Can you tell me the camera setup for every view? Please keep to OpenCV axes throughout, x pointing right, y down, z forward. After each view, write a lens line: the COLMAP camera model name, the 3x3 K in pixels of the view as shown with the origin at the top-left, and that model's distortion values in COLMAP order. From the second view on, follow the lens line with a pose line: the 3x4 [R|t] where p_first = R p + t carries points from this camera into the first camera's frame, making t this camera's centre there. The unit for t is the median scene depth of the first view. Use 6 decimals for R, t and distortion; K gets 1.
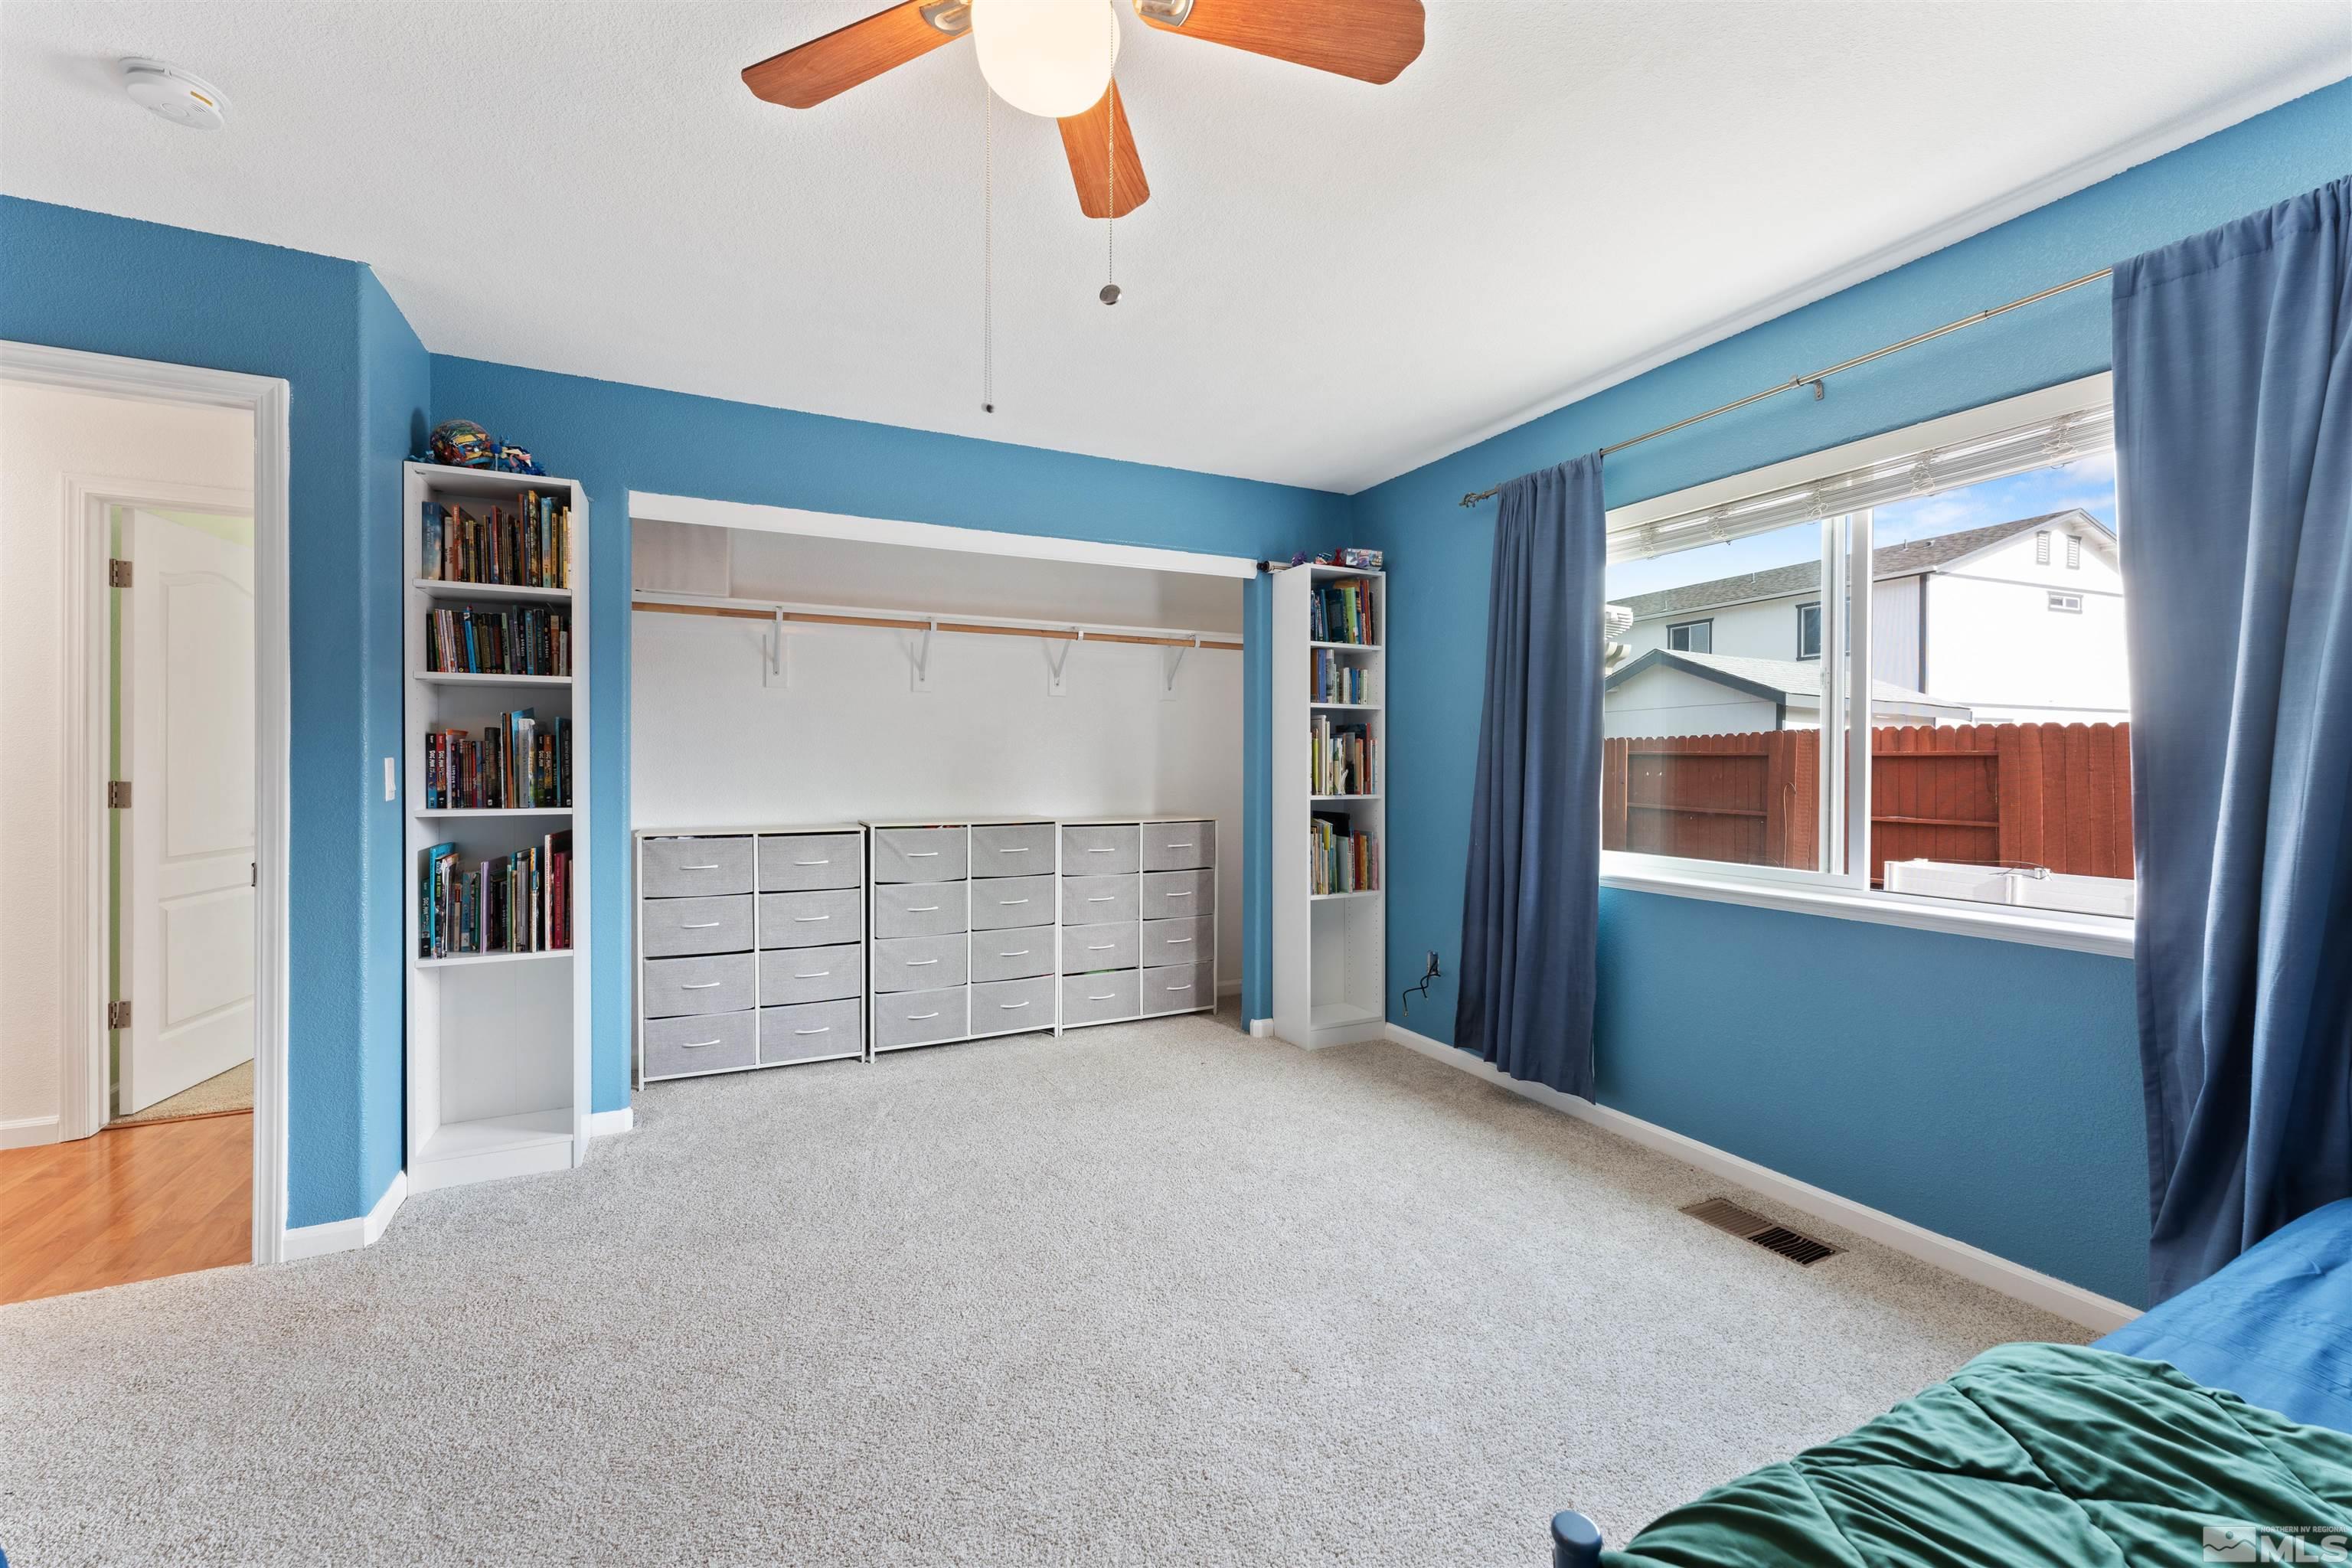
lens RADIAL K [[938.8, 0, 1168.7], [0, 938.8, 761.9], [0, 0, 1]] dist [0.002123, -0.000365]
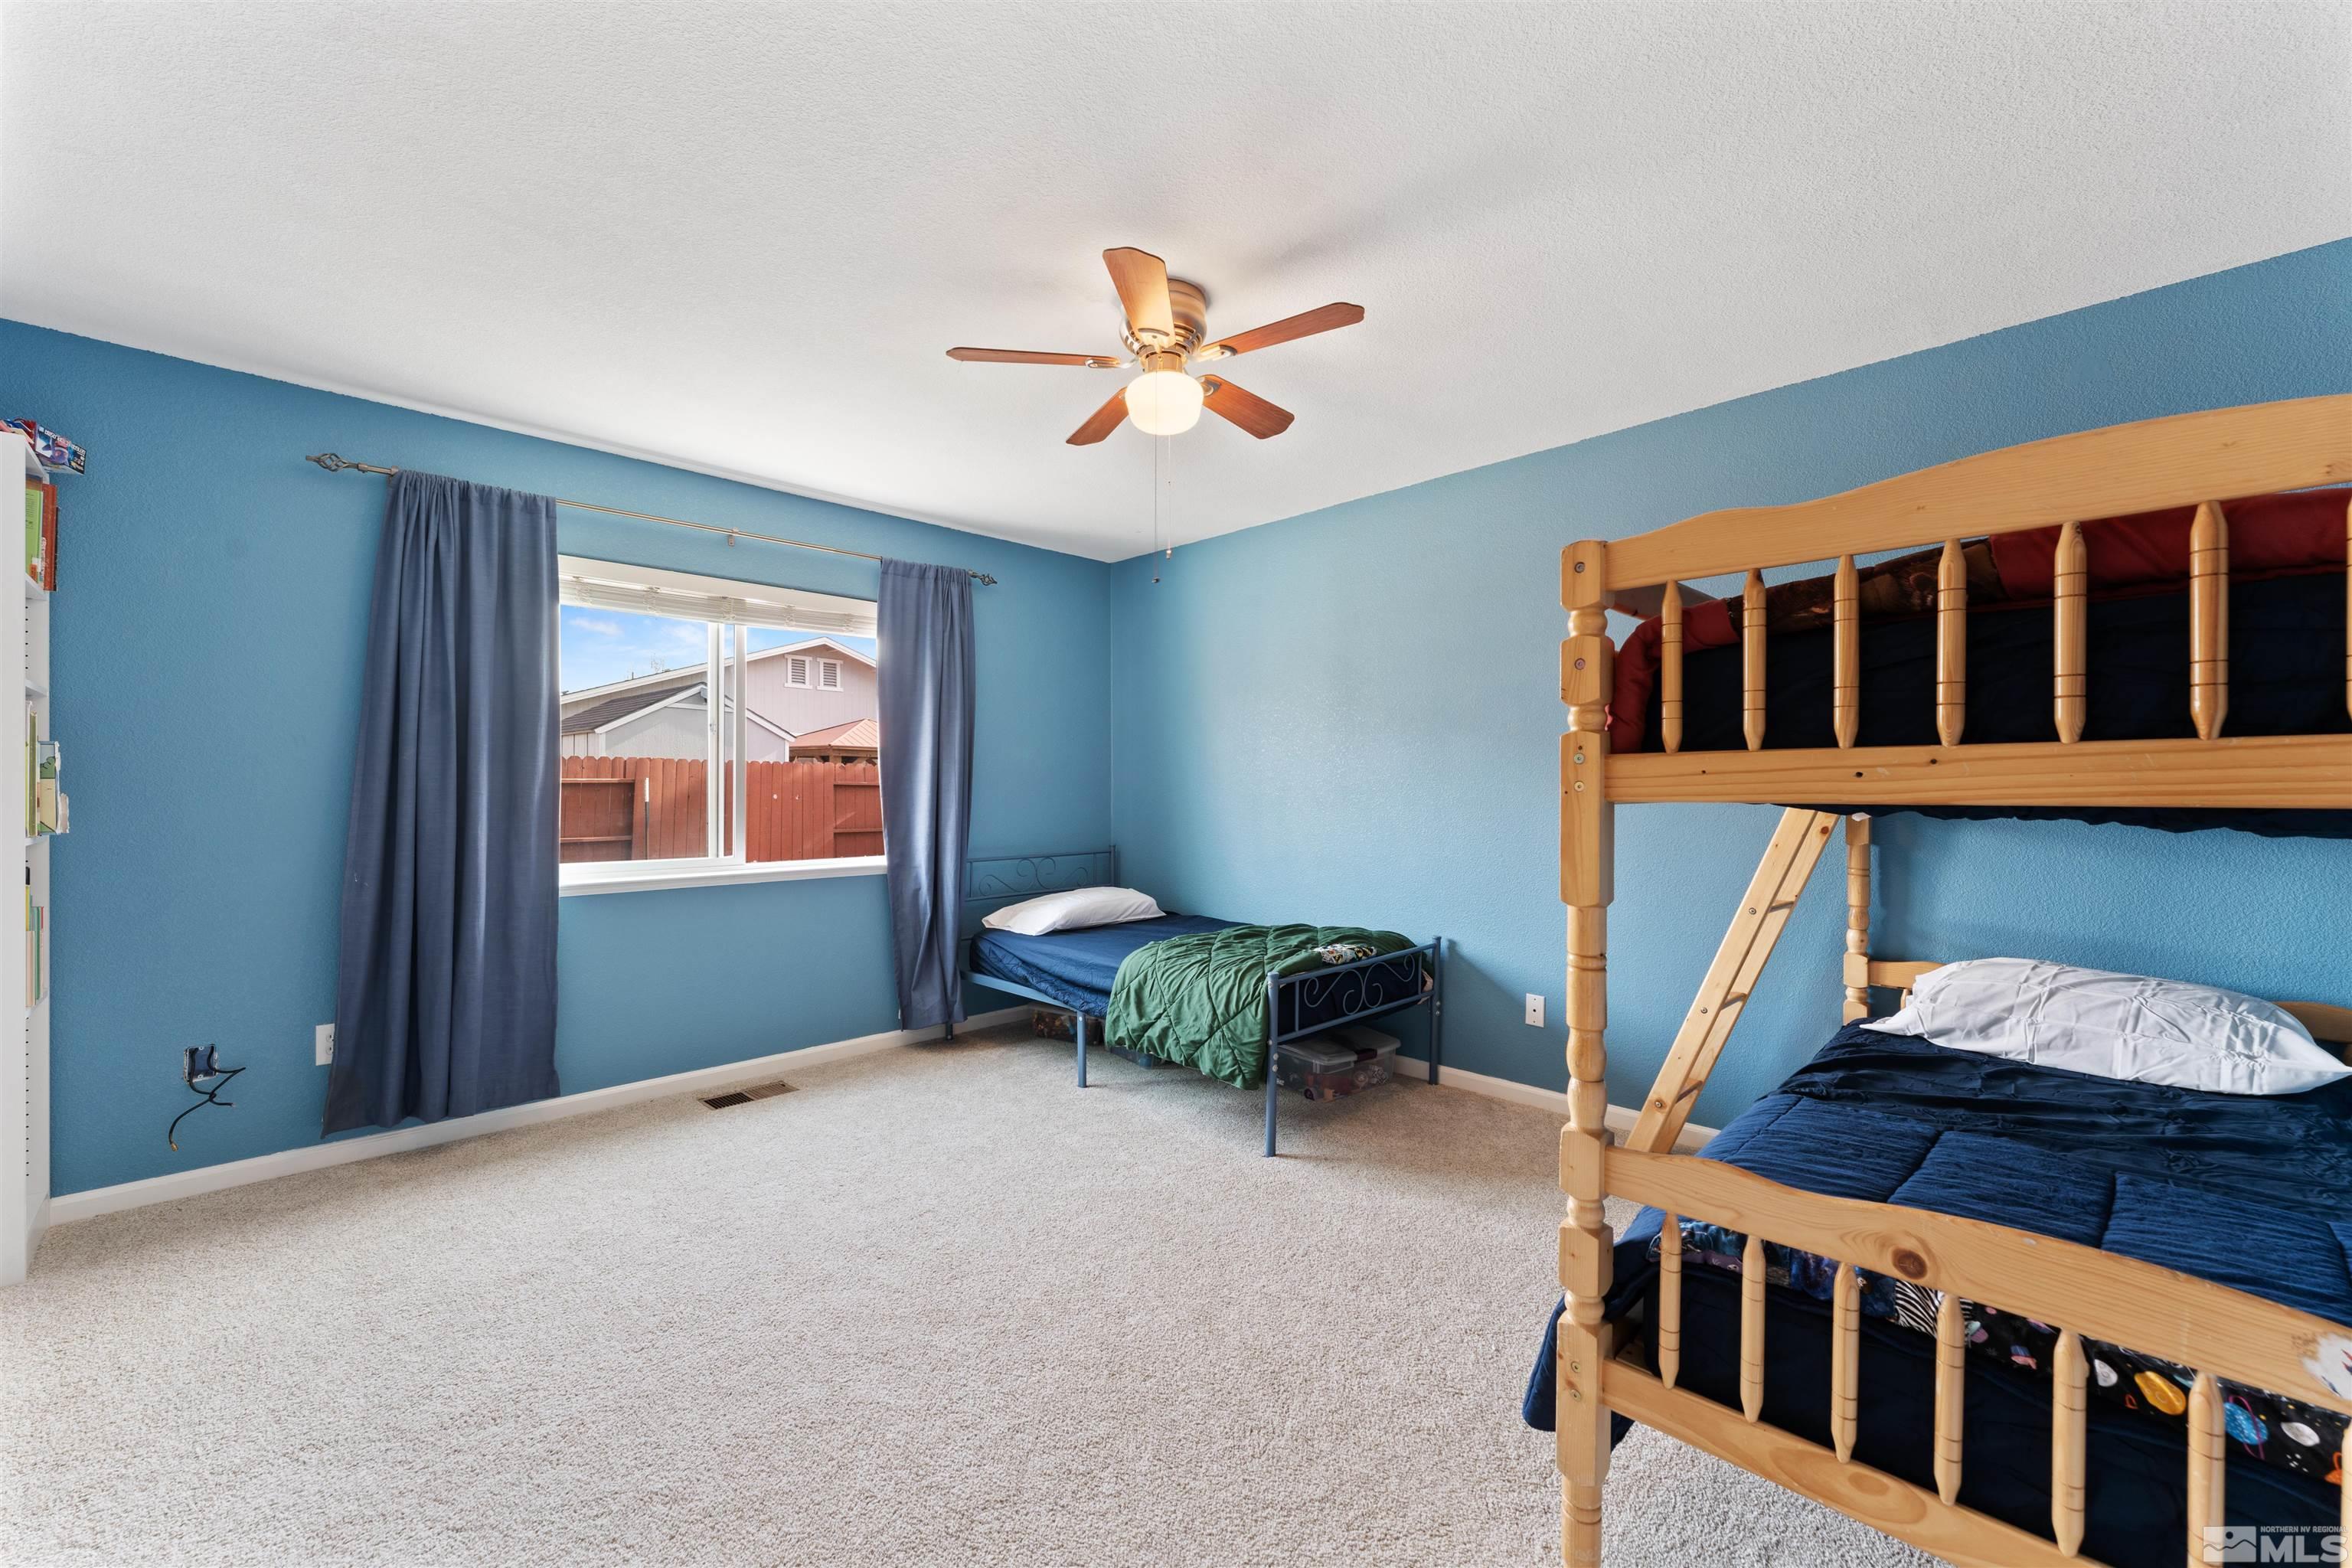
lens RADIAL K [[938.8, 0, 1173.0], [0, 938.8, 788.3], [0, 0, 1]] dist [0.002123, -0.000365]
pose [[-0.319443, -0.000845, 0.947605, -0.895640], [-0.001339, 0.999999, 0.000440, 0.004746], [-0.947604, -0.001128, -0.319444, 0.742334]]
